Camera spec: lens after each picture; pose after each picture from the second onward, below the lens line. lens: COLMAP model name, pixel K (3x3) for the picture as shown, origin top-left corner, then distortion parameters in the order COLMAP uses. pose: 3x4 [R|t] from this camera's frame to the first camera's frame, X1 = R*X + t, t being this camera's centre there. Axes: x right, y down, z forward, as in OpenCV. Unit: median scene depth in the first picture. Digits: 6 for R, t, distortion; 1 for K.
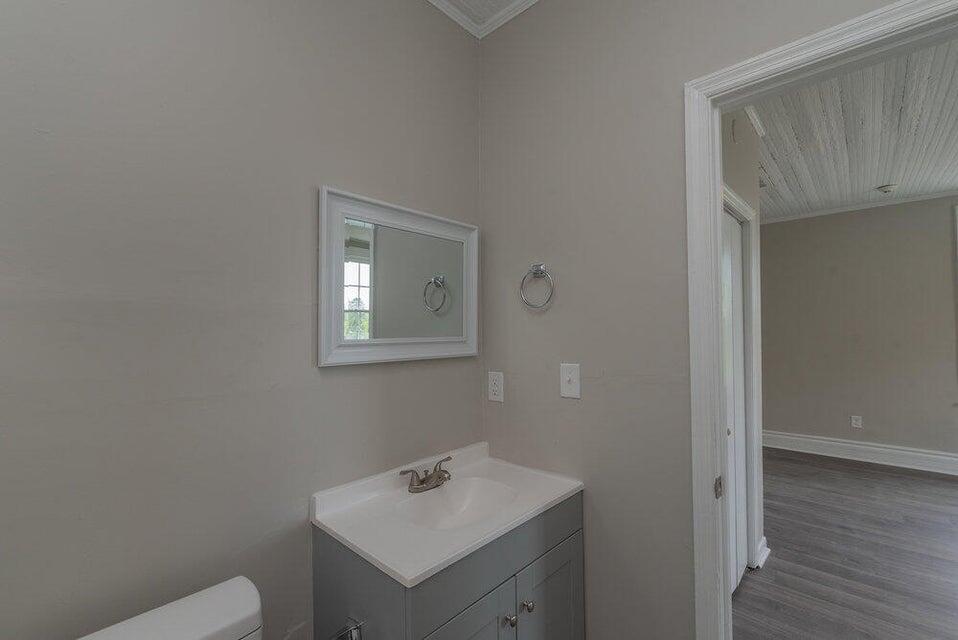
lens RADIAL K [[414.1, 0, 473.0], [0, 414.1, 334.6], [0, 0, 1]] dist [-0.002294, -0.000744]
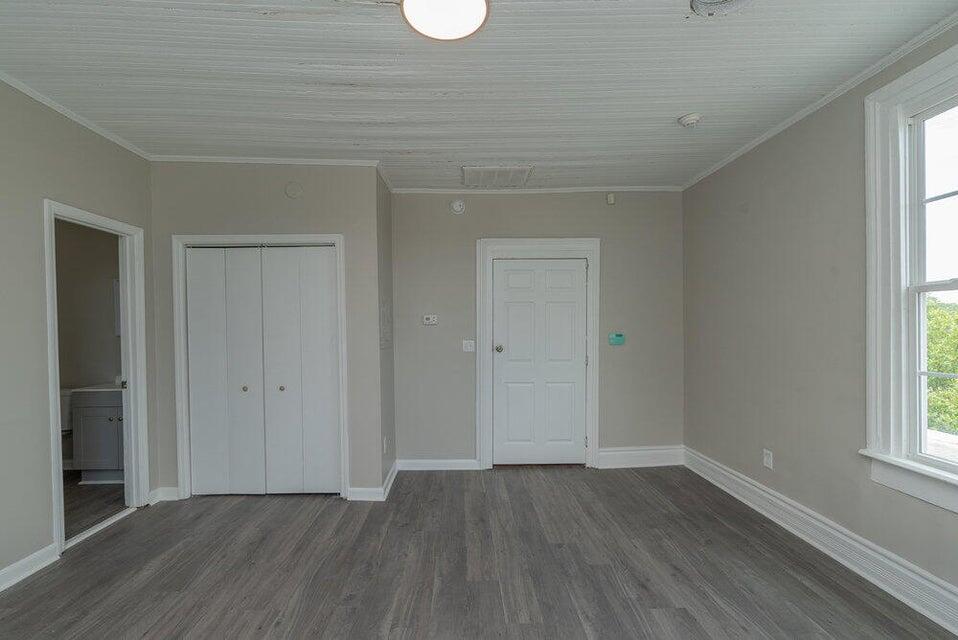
lens RADIAL K [[414.1, 0, 473.0], [0, 414.1, 334.6], [0, 0, 1]] dist [-0.002294, -0.000744]
pose [[0.701631, 0.018122, -0.712310, 1.416559], [-0.008546, 0.999819, 0.017018, 0.005091], [0.712489, -0.005853, 0.701659, 0.260125]]
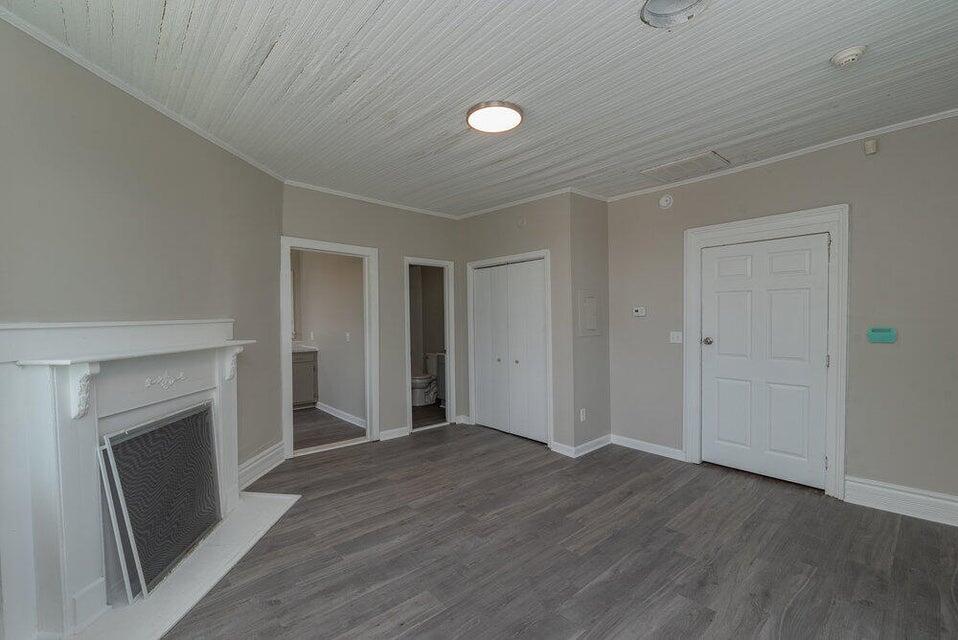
lens RADIAL K [[414.1, 0, 473.0], [0, 414.1, 334.6], [0, 0, 1]] dist [-0.002294, -0.000744]
pose [[-0.095456, 0.054820, -0.993923, 1.813425], [0.002556, 0.998493, 0.054826, -0.018175], [0.995430, 0.002693, -0.095453, 0.612962]]
